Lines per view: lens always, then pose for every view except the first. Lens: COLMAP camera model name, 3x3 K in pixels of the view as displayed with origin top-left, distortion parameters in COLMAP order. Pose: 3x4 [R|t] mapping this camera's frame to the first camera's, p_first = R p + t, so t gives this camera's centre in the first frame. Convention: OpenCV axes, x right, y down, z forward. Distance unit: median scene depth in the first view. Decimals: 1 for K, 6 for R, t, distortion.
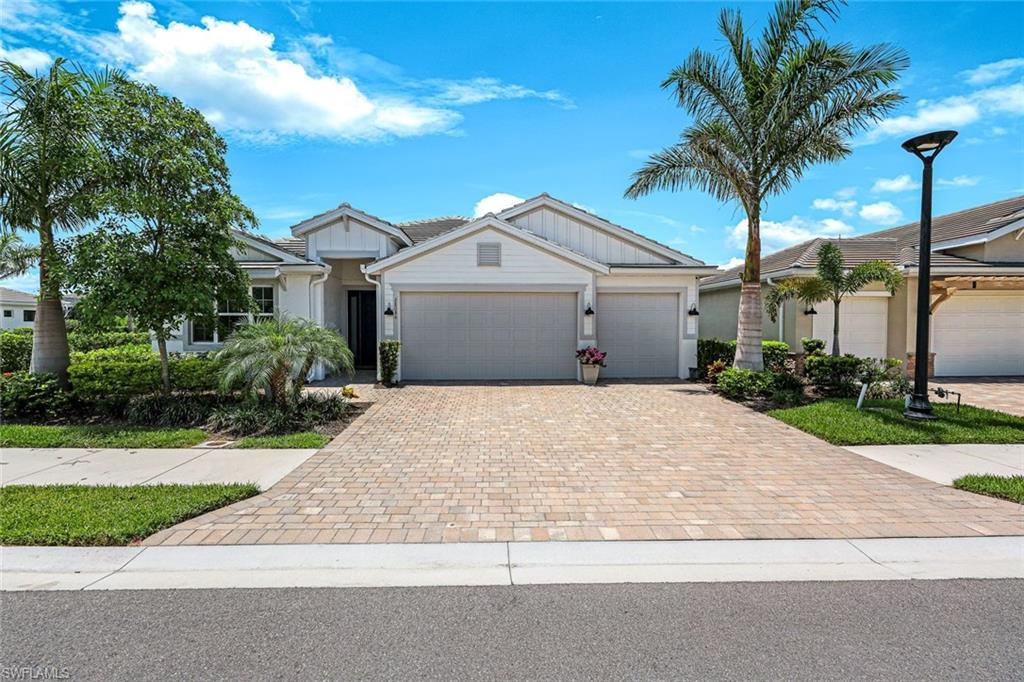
lens RADIAL K [[423.6, 0, 510.2], [0, 423.6, 330.0], [0, 0, 1]] dist [-0.001515, 0.000151]
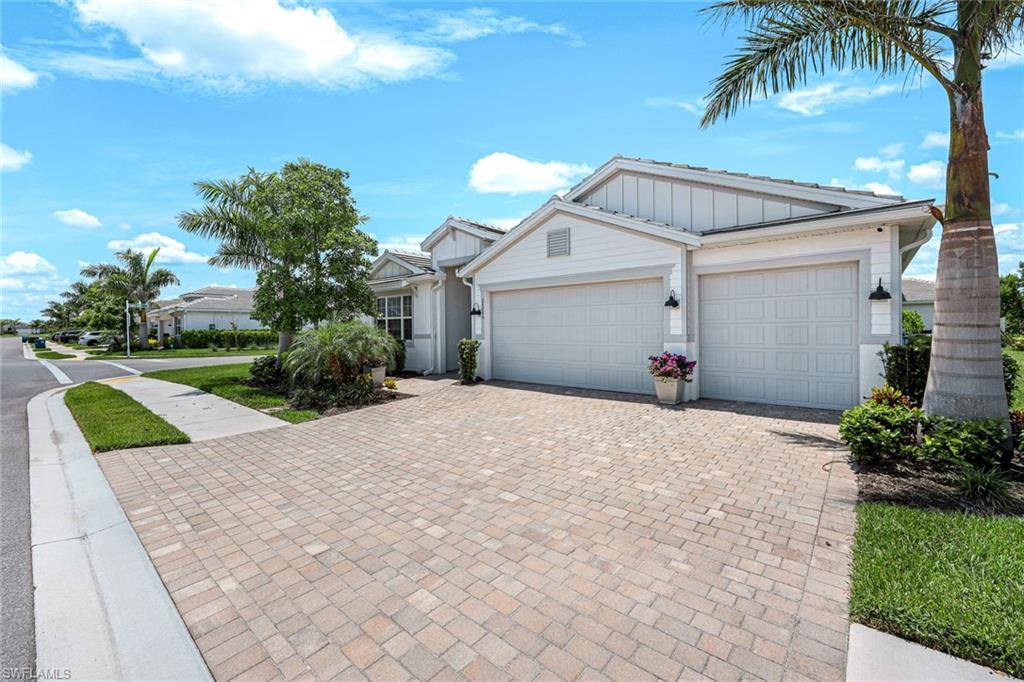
lens RADIAL K [[423.6, 0, 510.2], [0, 423.6, 330.0], [0, 0, 1]] dist [-0.001515, 0.000151]
pose [[0.719514, -0.002754, -0.694472, 0.498933], [0.002227, 0.999996, -0.001658, 0.003602], [0.694474, -0.000354, 0.719518, 0.305894]]
